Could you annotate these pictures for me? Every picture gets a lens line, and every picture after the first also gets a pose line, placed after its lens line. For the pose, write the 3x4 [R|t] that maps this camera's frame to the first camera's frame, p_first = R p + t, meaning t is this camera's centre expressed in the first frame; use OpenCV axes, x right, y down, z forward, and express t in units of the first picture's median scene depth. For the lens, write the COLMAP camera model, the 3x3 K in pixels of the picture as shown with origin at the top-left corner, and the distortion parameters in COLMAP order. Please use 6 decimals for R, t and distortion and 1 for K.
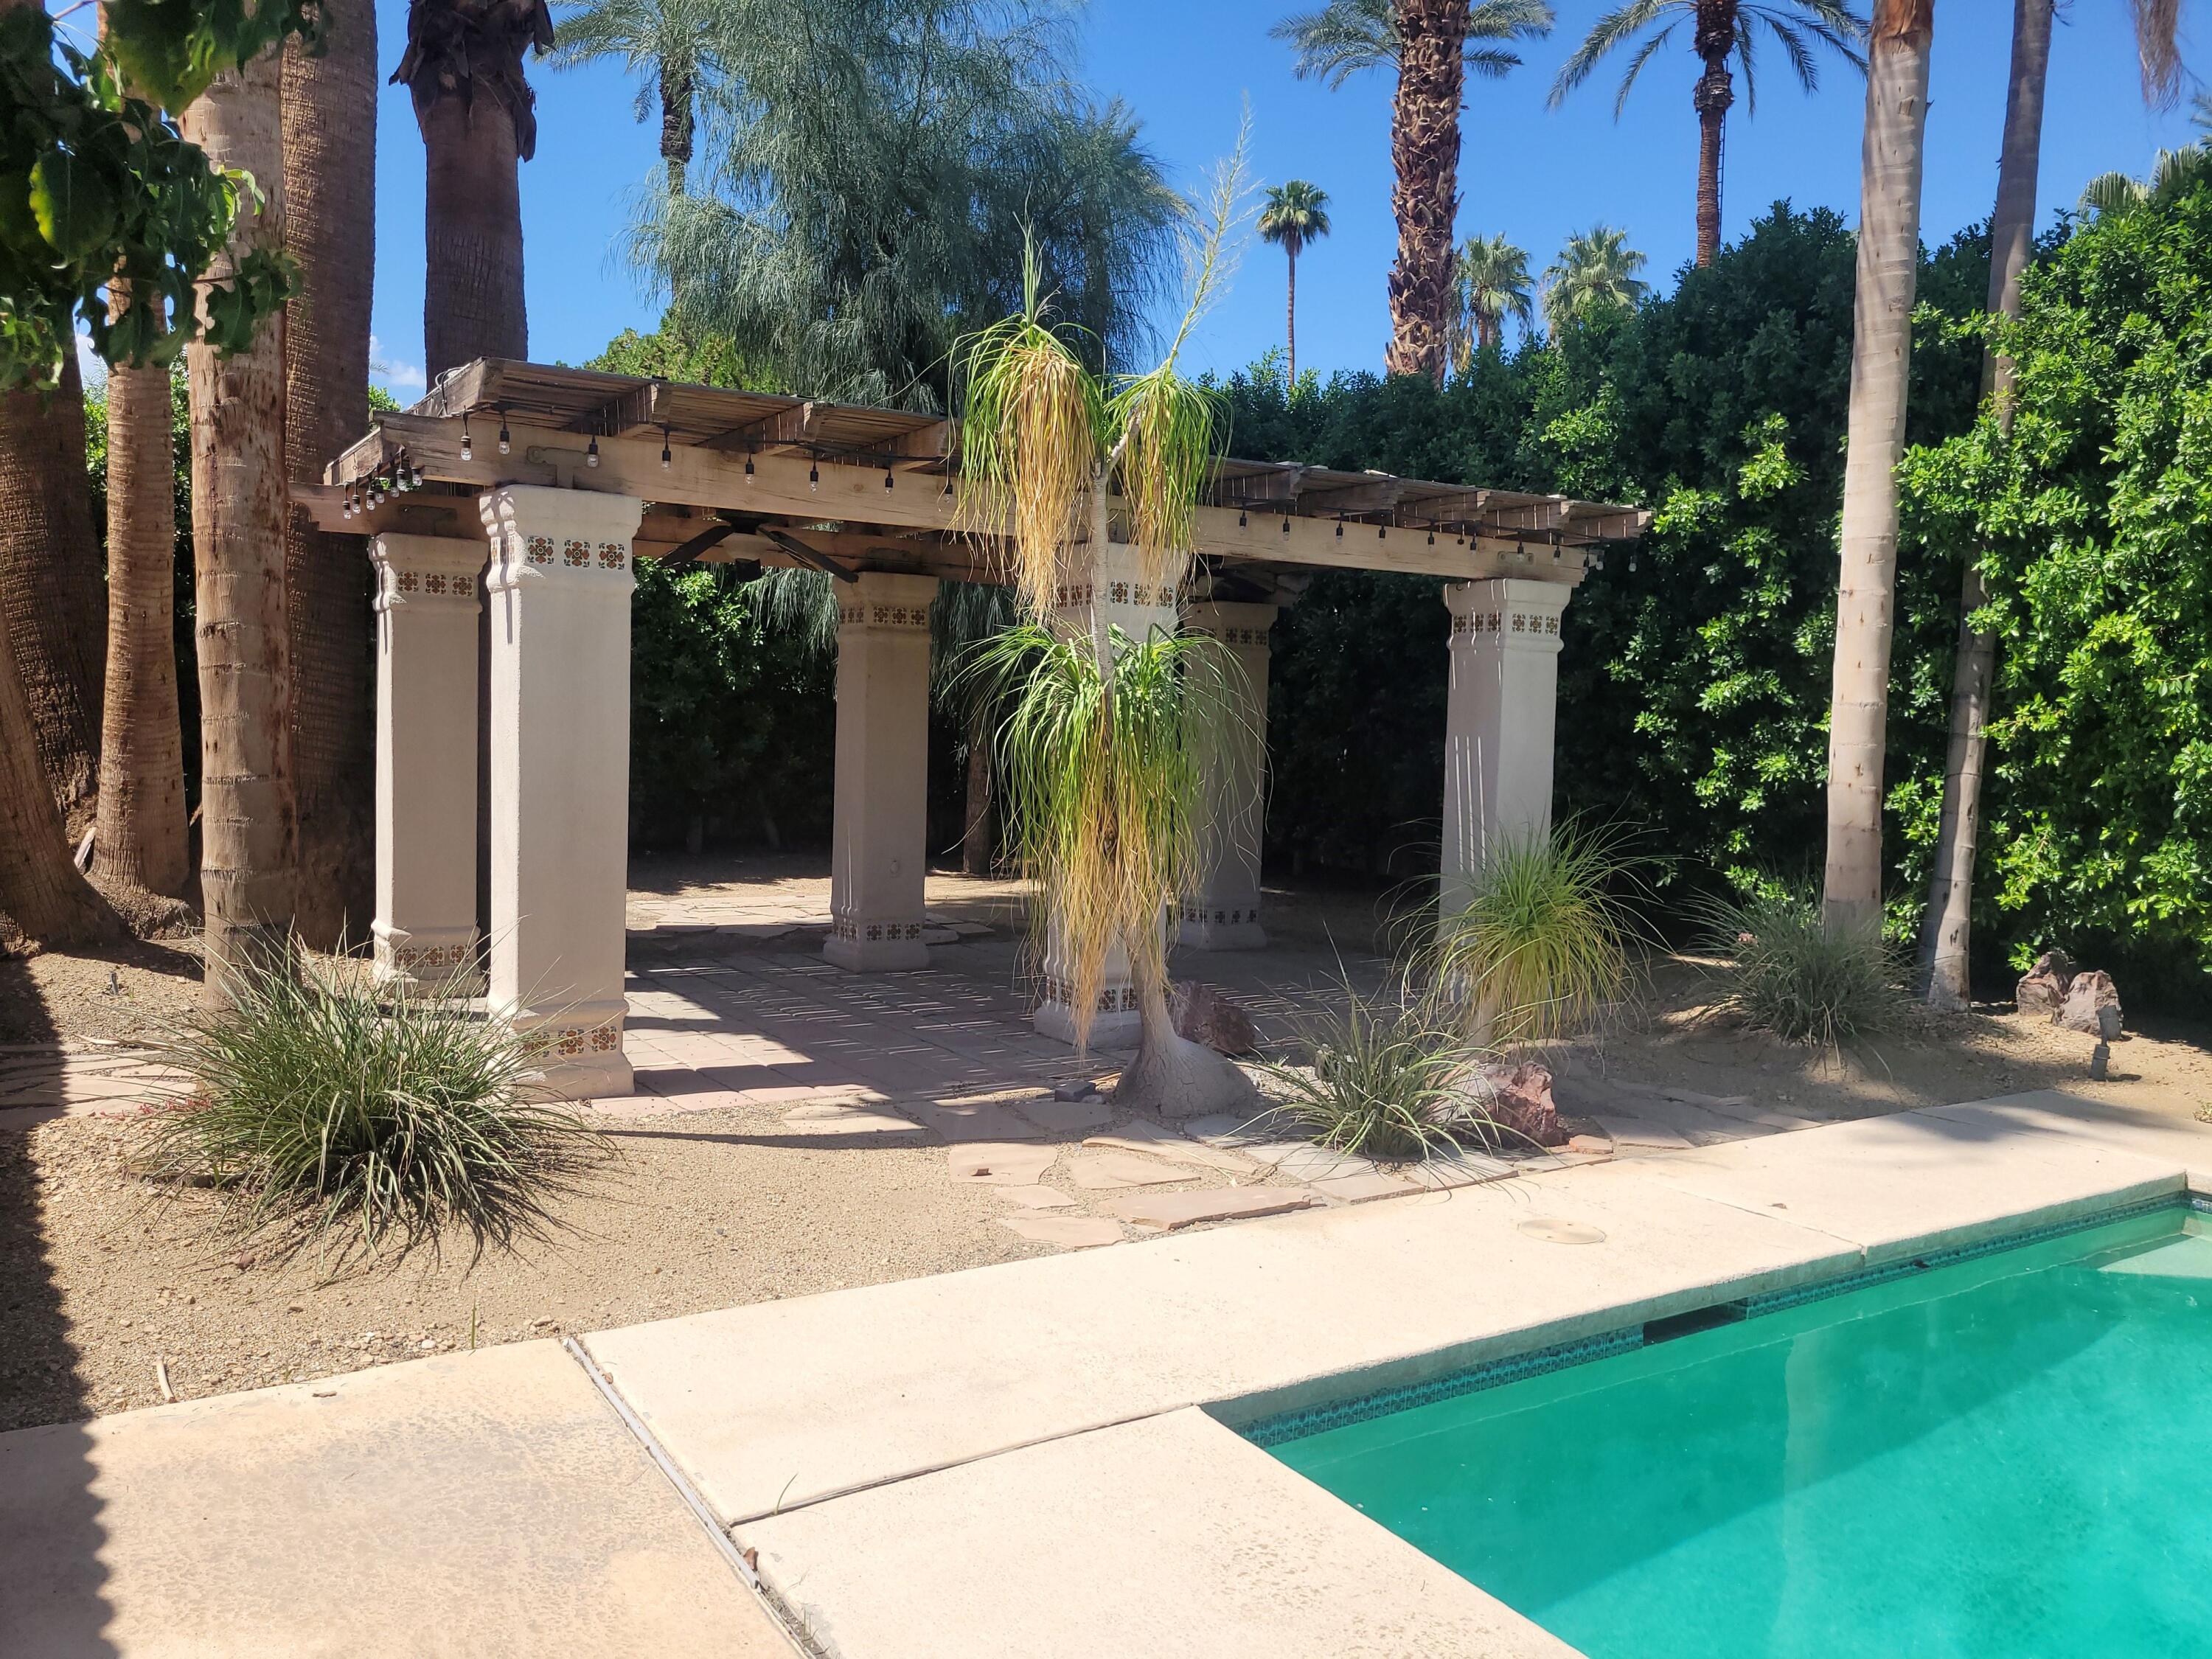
lens RADIAL K [[1660.1, 0, 1106.0], [0, 1660.1, 829.5], [0, 0, 1]] dist [0.014171, 0.002781]
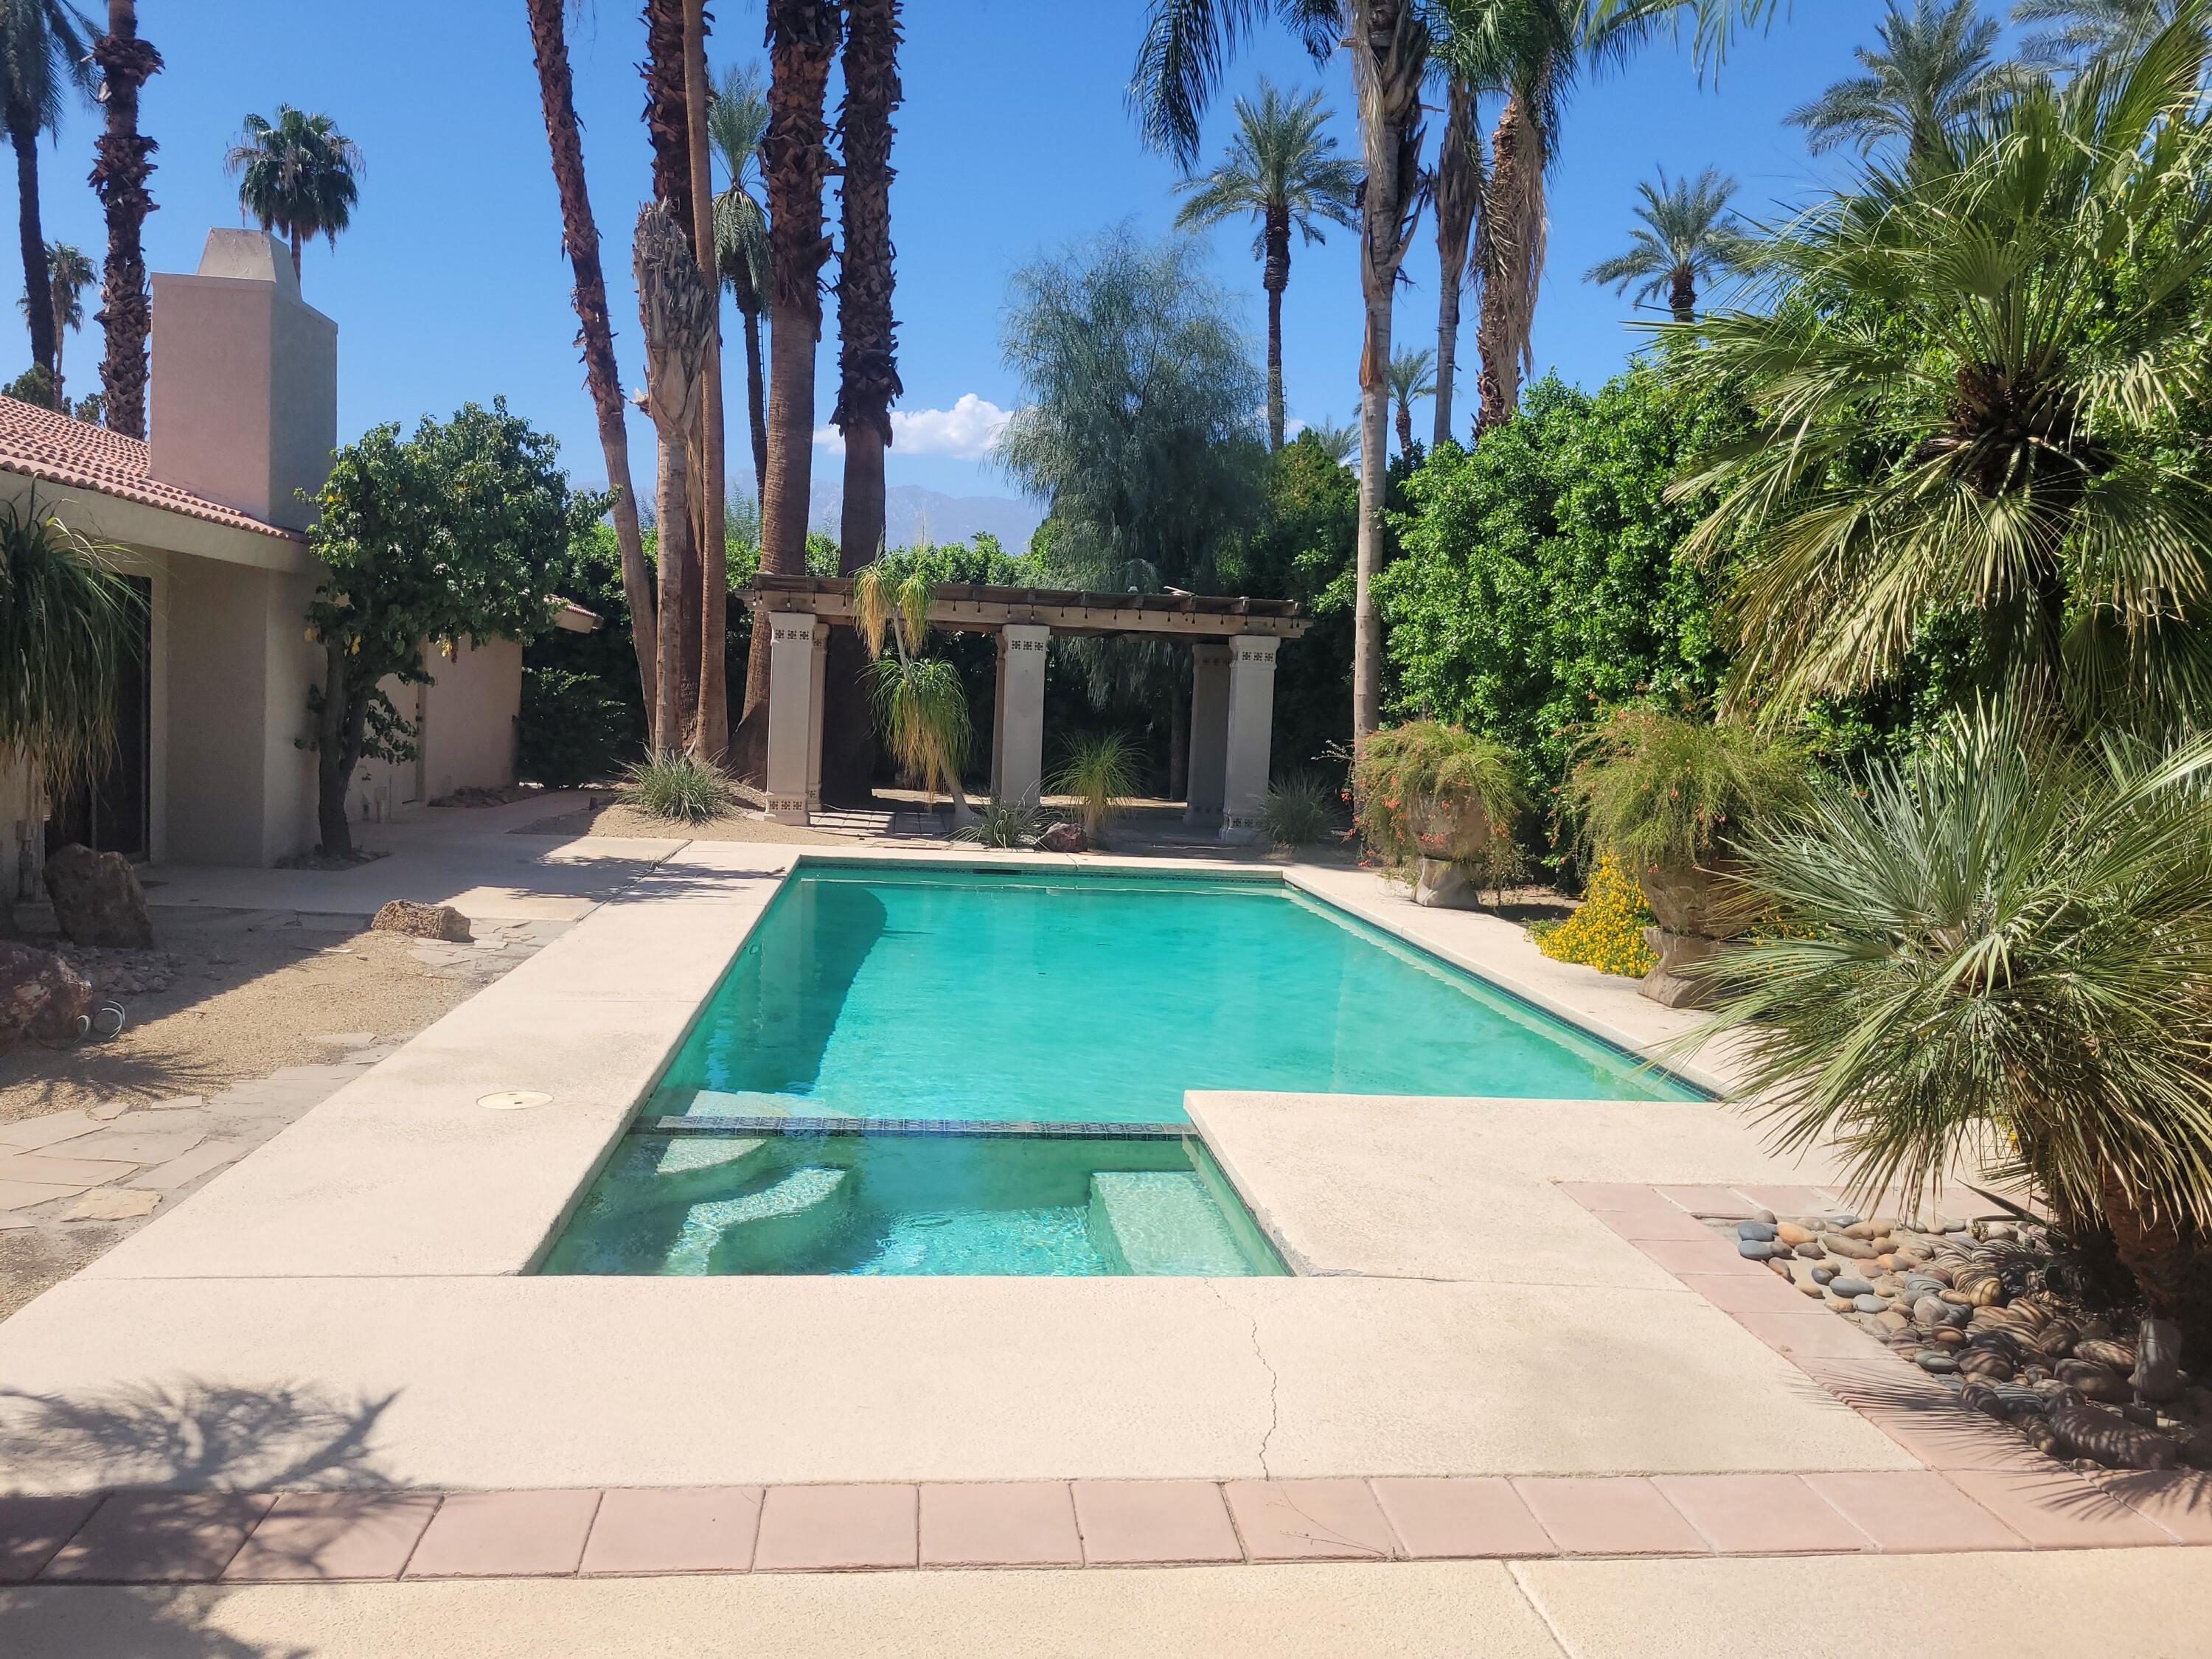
lens RADIAL K [[1660.1, 0, 1106.0], [0, 1660.1, 829.5], [0, 0, 1]] dist [0.014171, 0.002781]
pose [[0.895914, 0.041742, -0.442261, 1.018849], [-0.048883, 0.998793, -0.004757, 0.110836], [0.441529, 0.025881, 0.896874, -0.934421]]
